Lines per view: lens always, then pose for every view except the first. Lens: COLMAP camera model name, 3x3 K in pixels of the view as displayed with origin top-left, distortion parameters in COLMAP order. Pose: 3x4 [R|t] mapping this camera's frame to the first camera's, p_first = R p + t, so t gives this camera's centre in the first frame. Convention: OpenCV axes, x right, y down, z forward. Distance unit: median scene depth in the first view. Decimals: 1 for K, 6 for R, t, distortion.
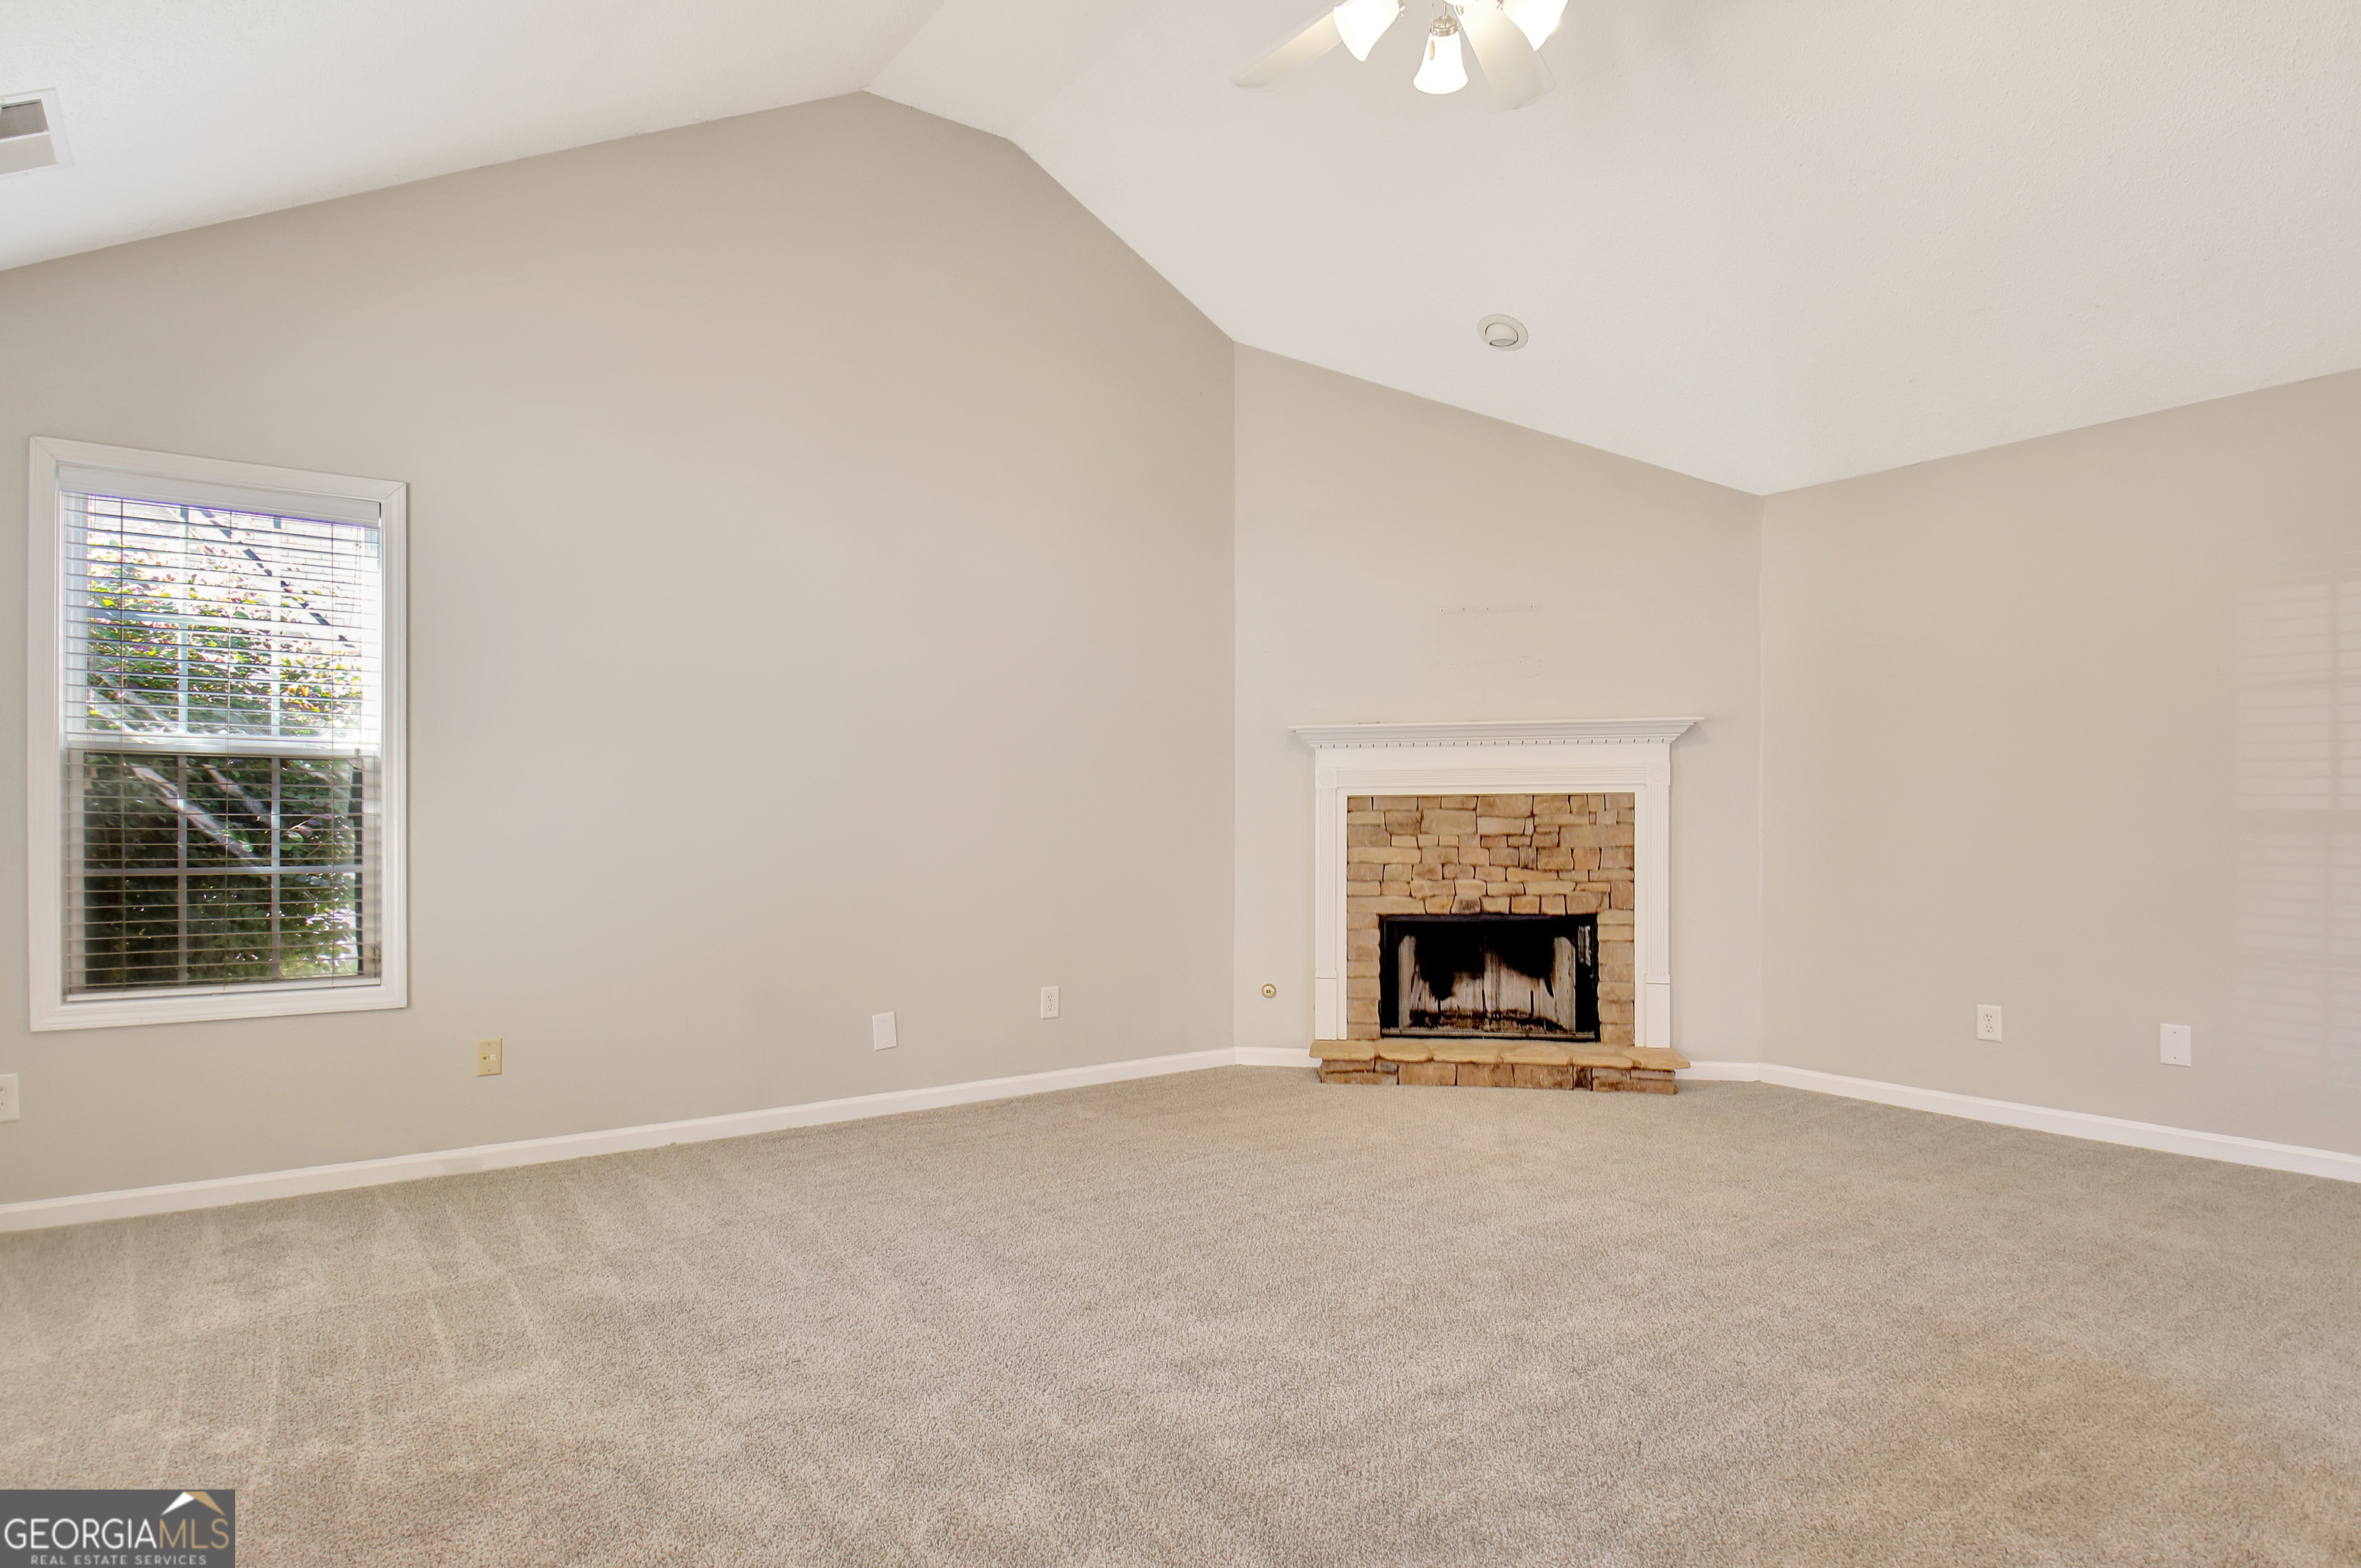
lens RADIAL K [[1288.6, 0, 1139.1], [0, 1288.6, 829.1], [0, 0, 1]] dist [0.046145, -0.063894]
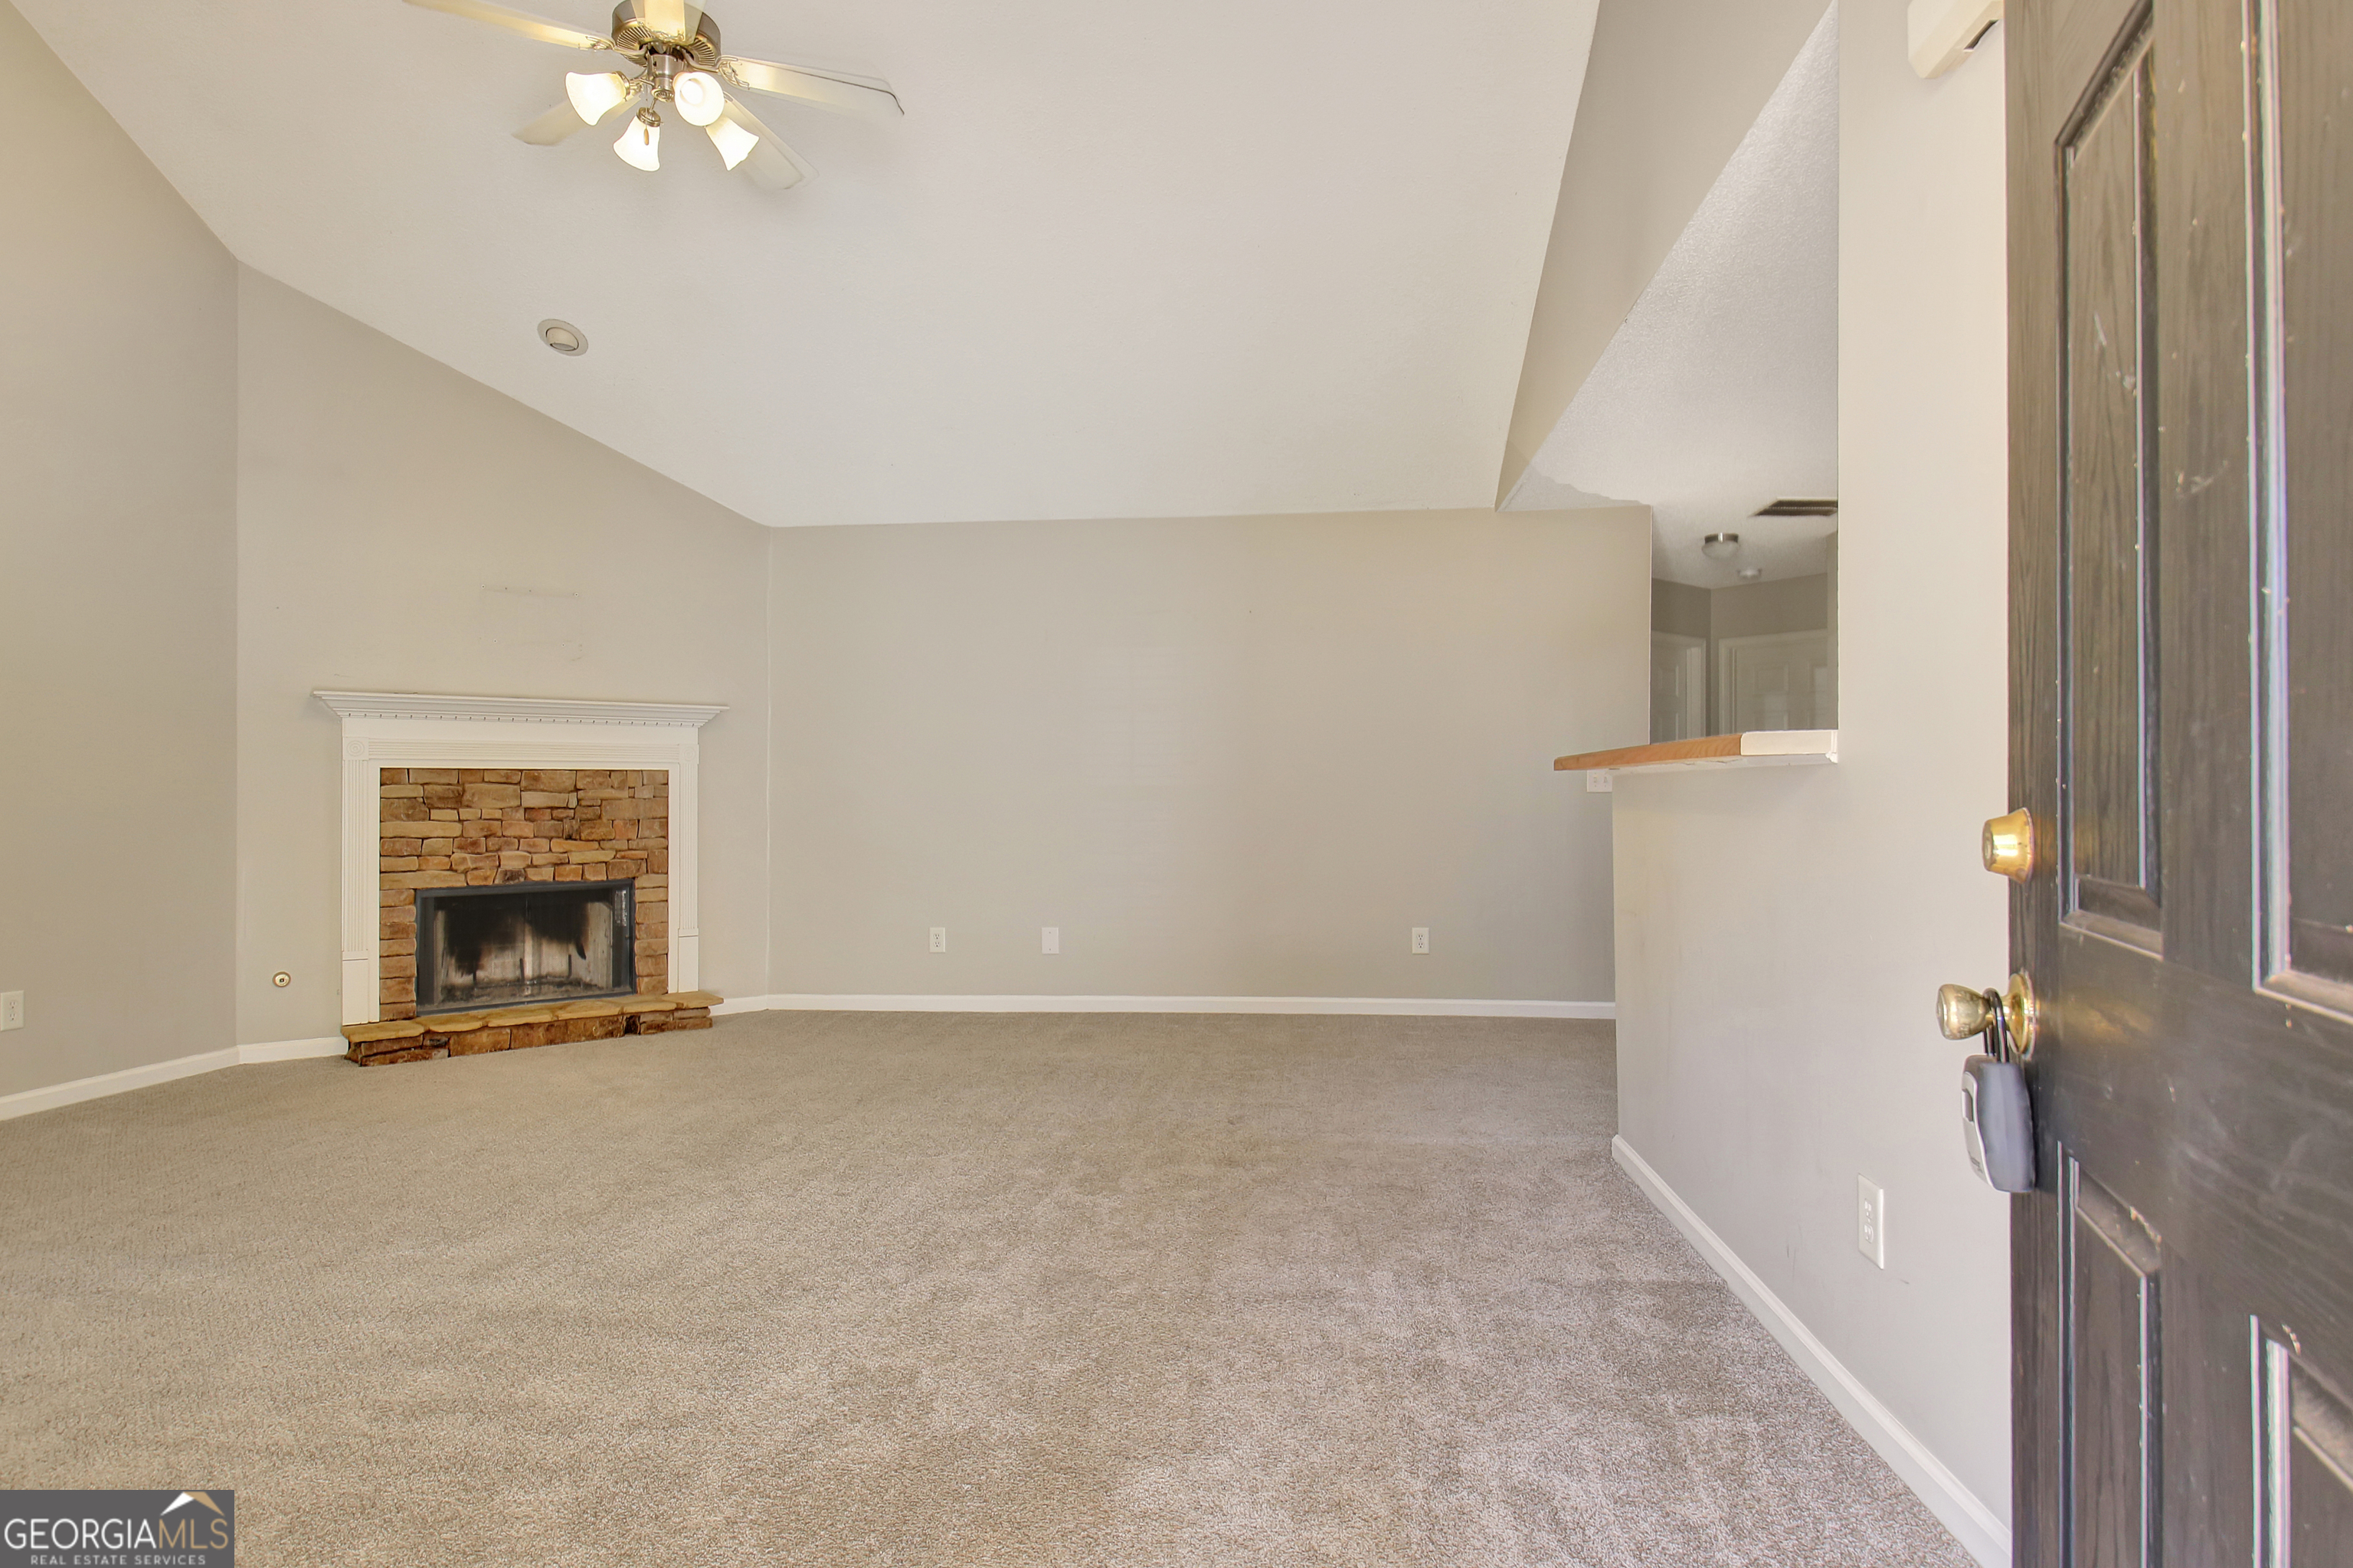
lens RADIAL K [[1307.3, 0, 1173.3], [0, 1307.3, 824.6], [0, 0, 1]] dist [-0.003059, -0.069367]
pose [[0.644018, -0.008634, 0.764961, -0.203030], [0.006313, 0.999962, 0.005971, 0.015153], [-0.764984, 0.000984, 0.644049, -0.075736]]
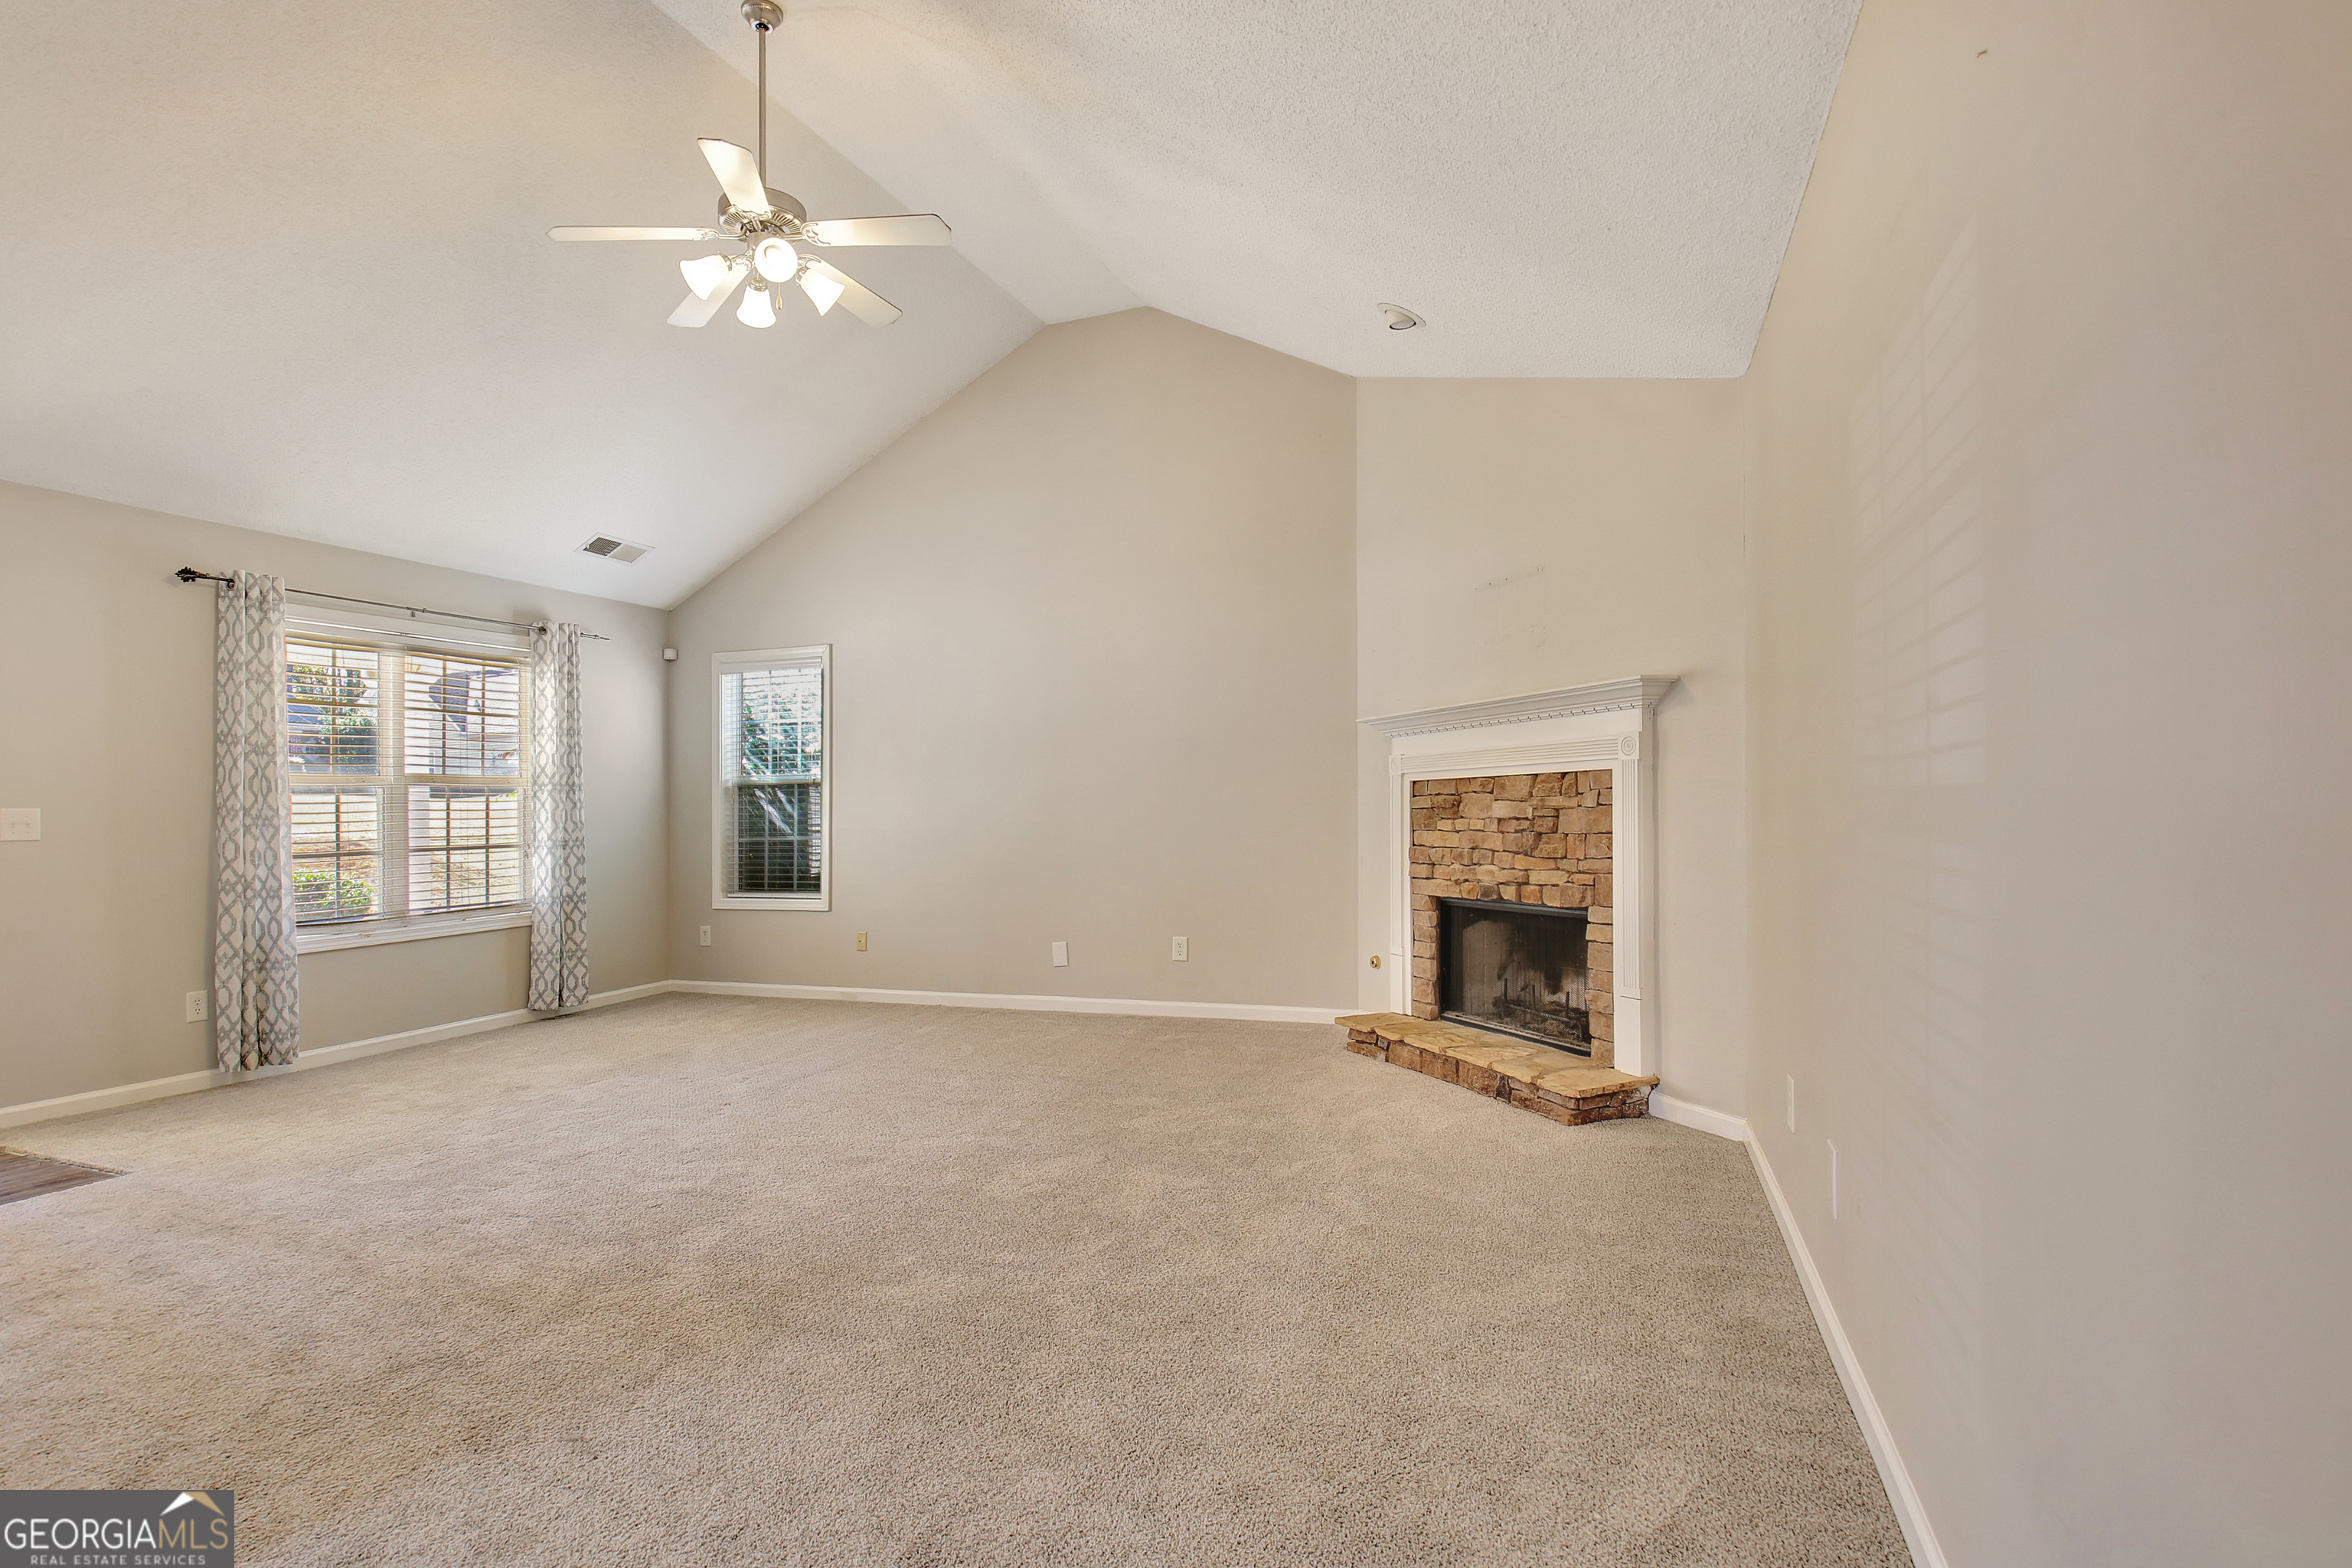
lens RADIAL K [[1106.1, 0, 1185.7], [0, 1106.1, 790.7], [0, 0, 1]] dist [0.026331, -0.029961]
pose [[0.578767, -0.022023, -0.815195, 0.812523], [0.011447, 0.999756, -0.018881, -0.003258], [0.815412, 0.001596, 0.578878, 0.350398]]
